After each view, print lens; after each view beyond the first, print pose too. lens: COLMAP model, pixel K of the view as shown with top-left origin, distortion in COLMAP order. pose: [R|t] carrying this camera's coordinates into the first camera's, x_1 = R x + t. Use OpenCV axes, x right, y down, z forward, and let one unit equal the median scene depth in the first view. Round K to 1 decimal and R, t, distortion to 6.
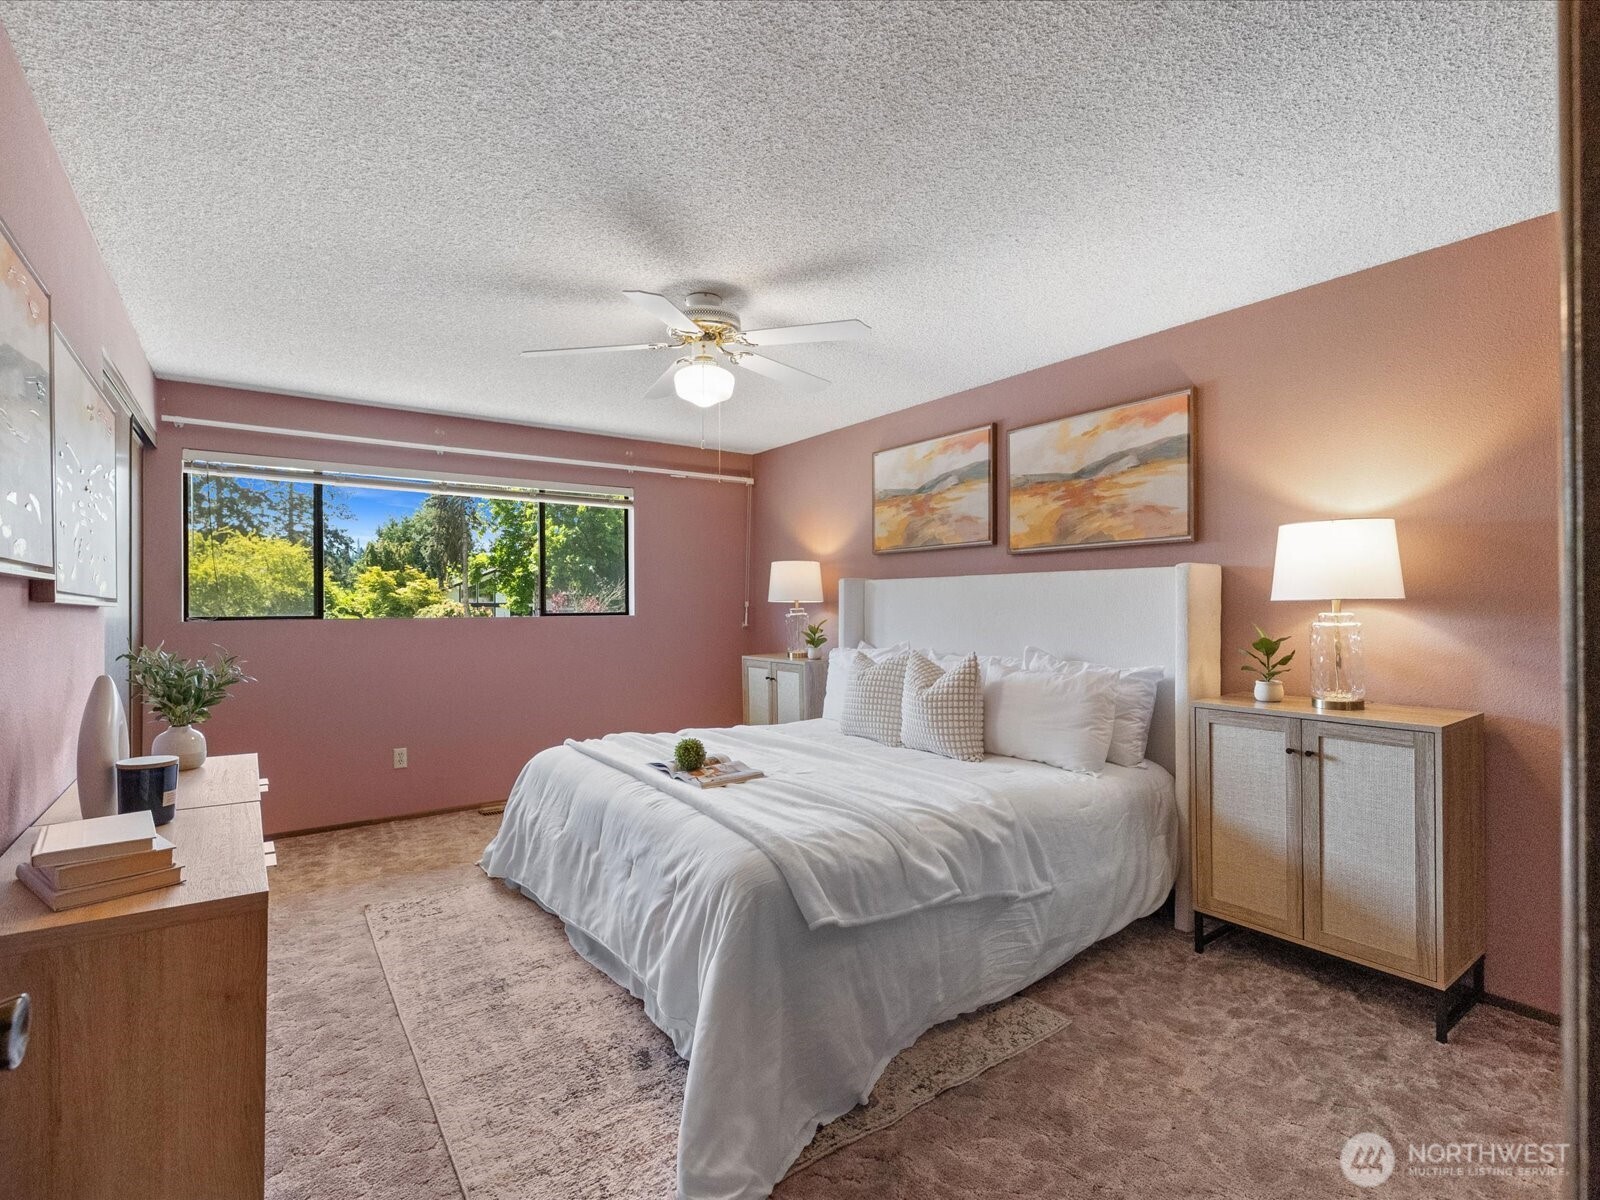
lens RADIAL K [[767.7, 0, 803.4], [0, 767.7, 603.5], [0, 0, 1]] dist [-0.003951, -0.000312]
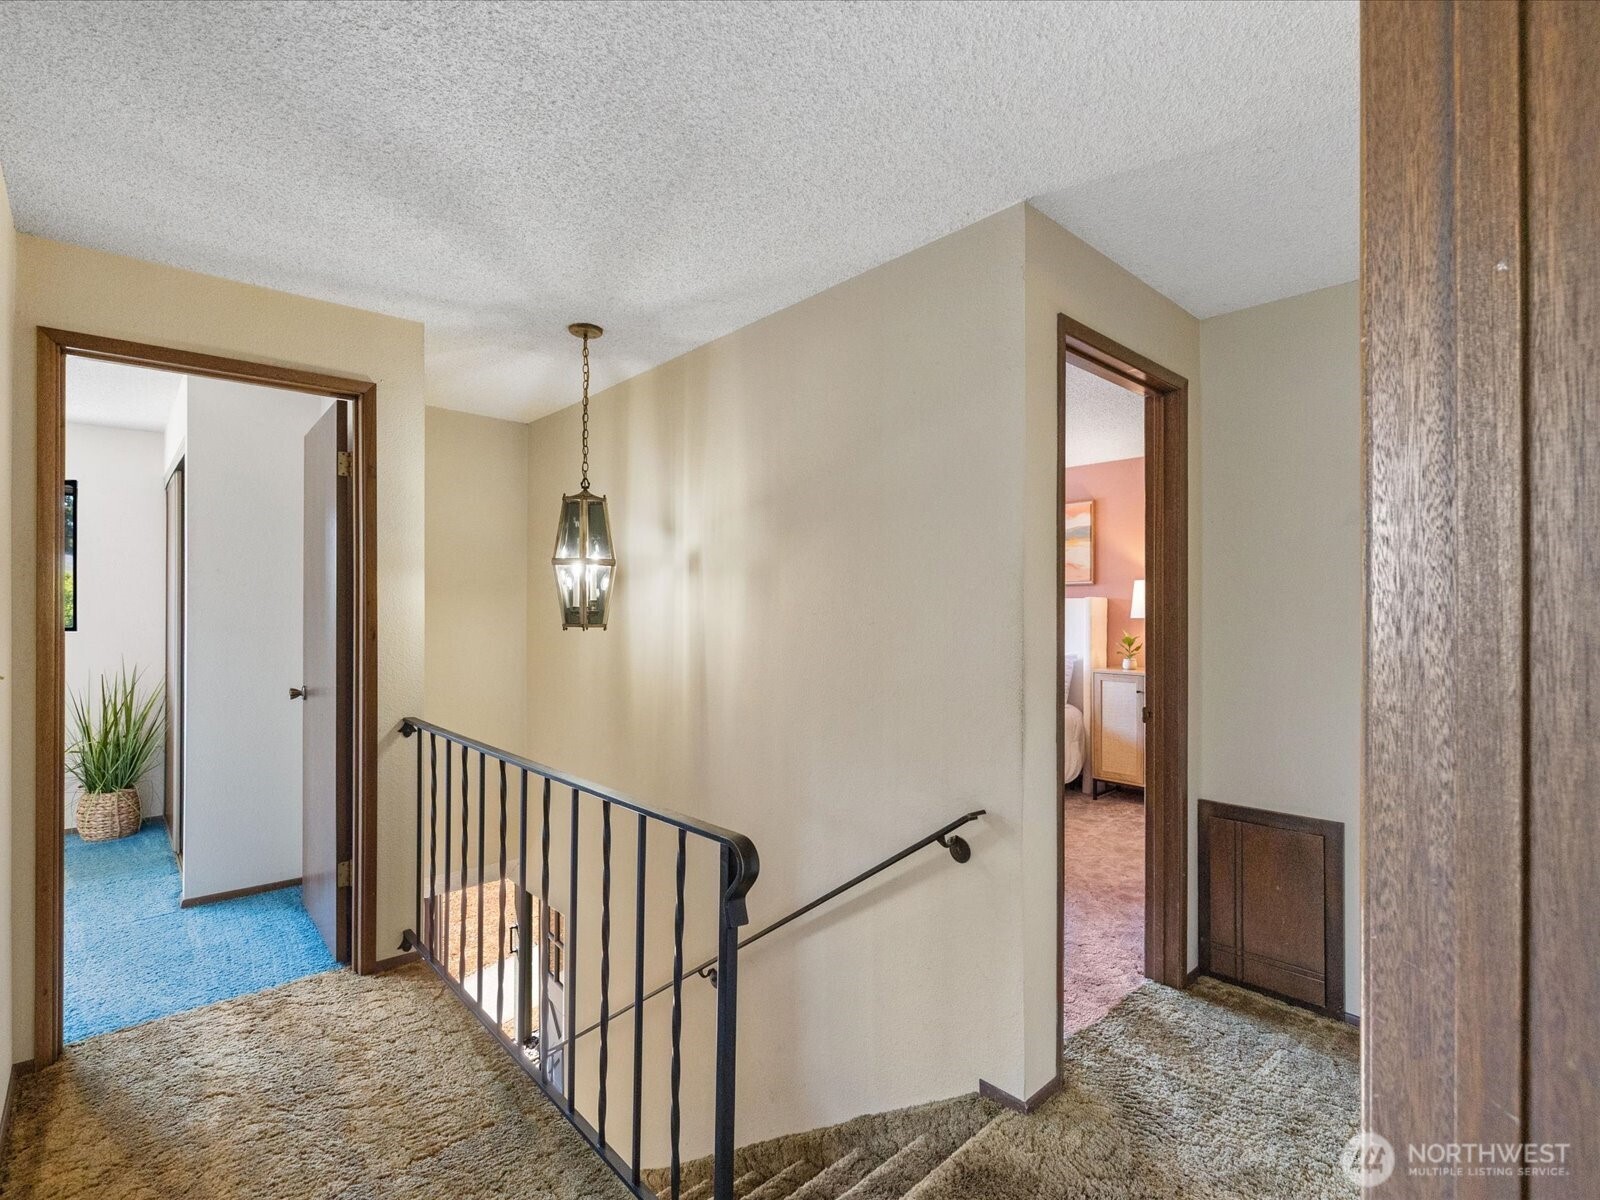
lens RADIAL K [[767.7, 0, 799.6], [0, 767.7, 605.4], [0, 0, 1]] dist [-0.003951, -0.000312]
pose [[0.993666, 0.007104, 0.112153, -0.424598], [-0.006763, 0.999971, -0.003425, -0.021879], [-0.112174, 0.002645, 0.993685, -0.801940]]
